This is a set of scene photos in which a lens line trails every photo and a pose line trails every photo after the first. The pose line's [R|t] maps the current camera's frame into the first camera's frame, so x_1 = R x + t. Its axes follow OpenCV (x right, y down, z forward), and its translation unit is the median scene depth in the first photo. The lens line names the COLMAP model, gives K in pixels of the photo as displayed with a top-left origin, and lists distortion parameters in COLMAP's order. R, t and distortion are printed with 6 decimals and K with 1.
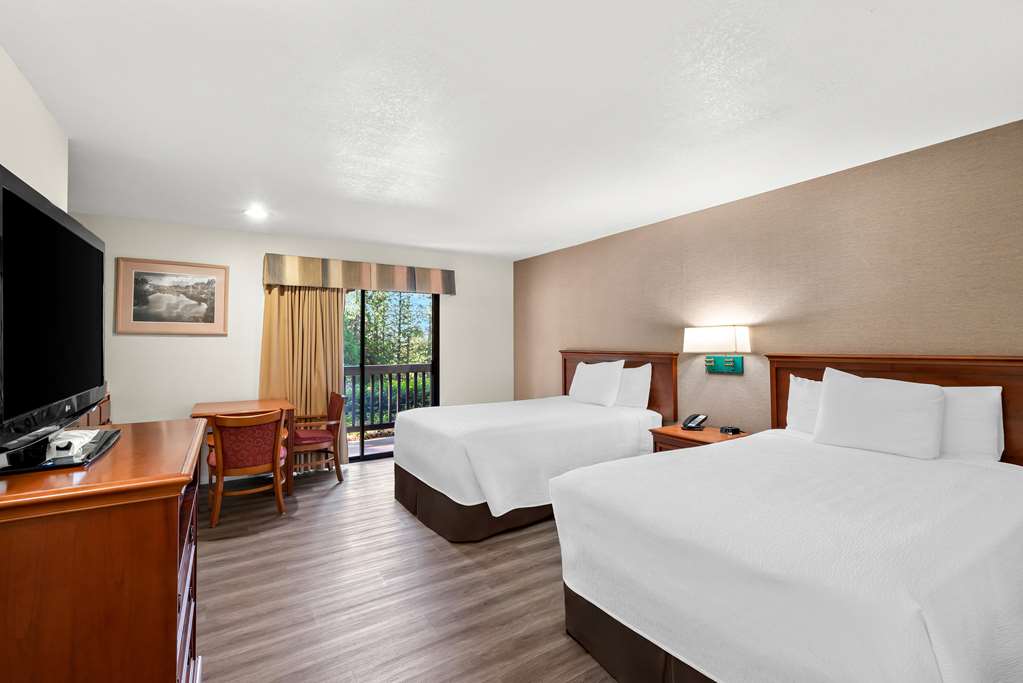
lens RADIAL K [[448.8, 0, 511.5], [0, 448.8, 341.5], [0, 0, 1]] dist [0.002184, 0.000470]
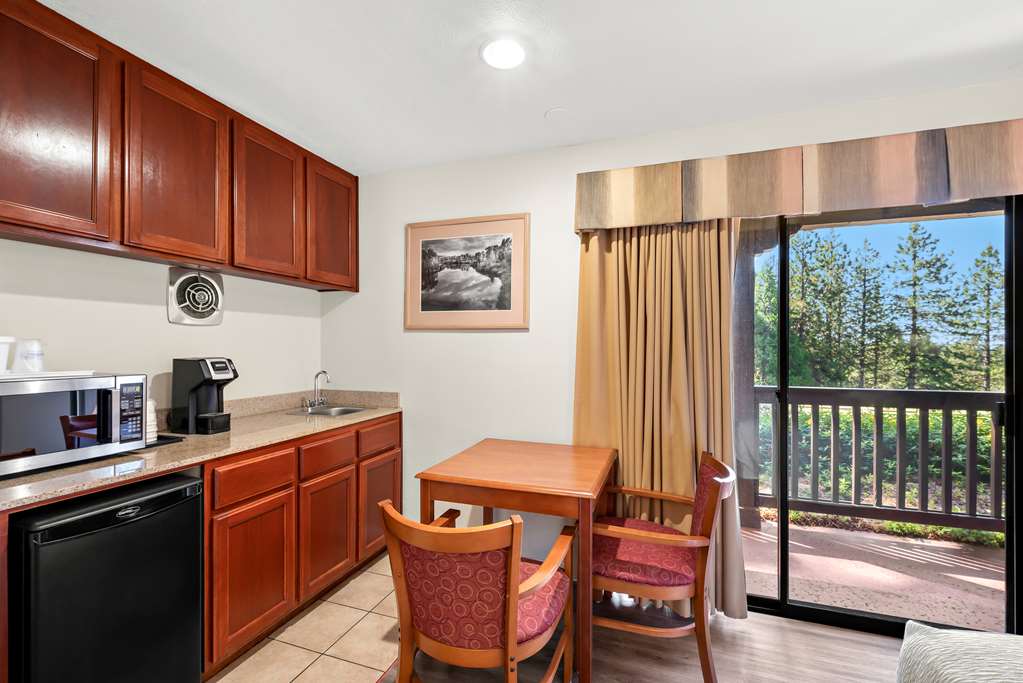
lens RADIAL K [[448.8, 0, 511.5], [0, 448.8, 341.5], [0, 0, 1]] dist [0.002184, 0.000470]
pose [[0.615277, -0.002960, -0.788306, -0.168446], [-0.000936, 0.999990, -0.004485, 0.005066], [0.788311, 0.003498, 0.615268, 0.587424]]
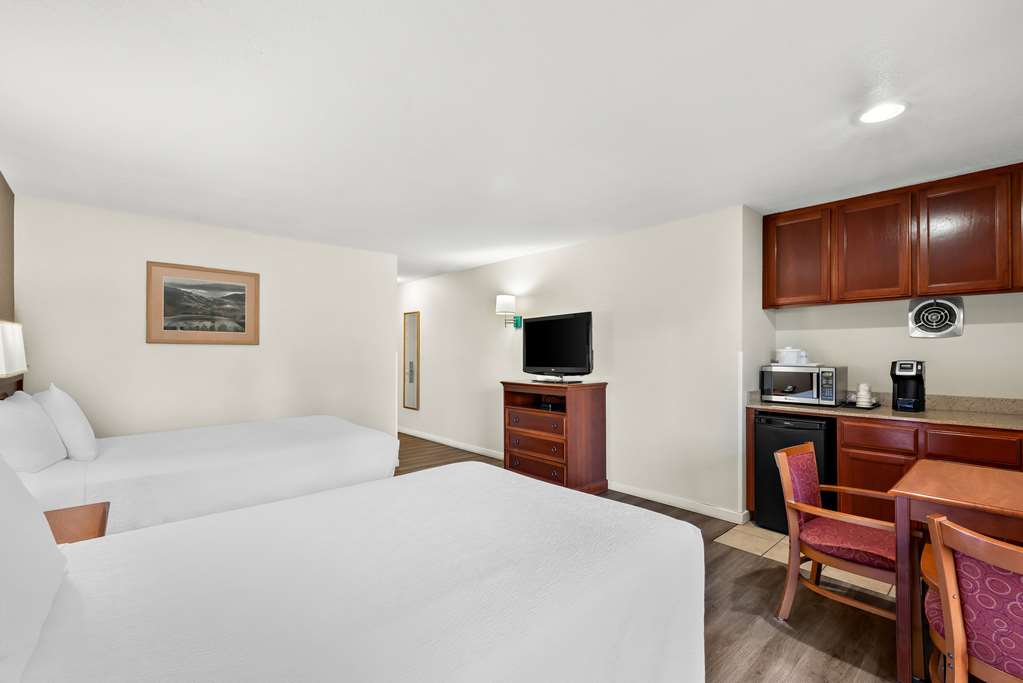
lens RADIAL K [[450.3, 0, 511.6], [0, 450.3, 356.9], [0, 0, 1]] dist [0.000625, 0.000096]
pose [[-0.987322, 0.004094, -0.158674, -0.019514], [0.003853, 0.999991, 0.001821, 0.011226], [0.158680, 0.001187, -0.987329, 1.239702]]
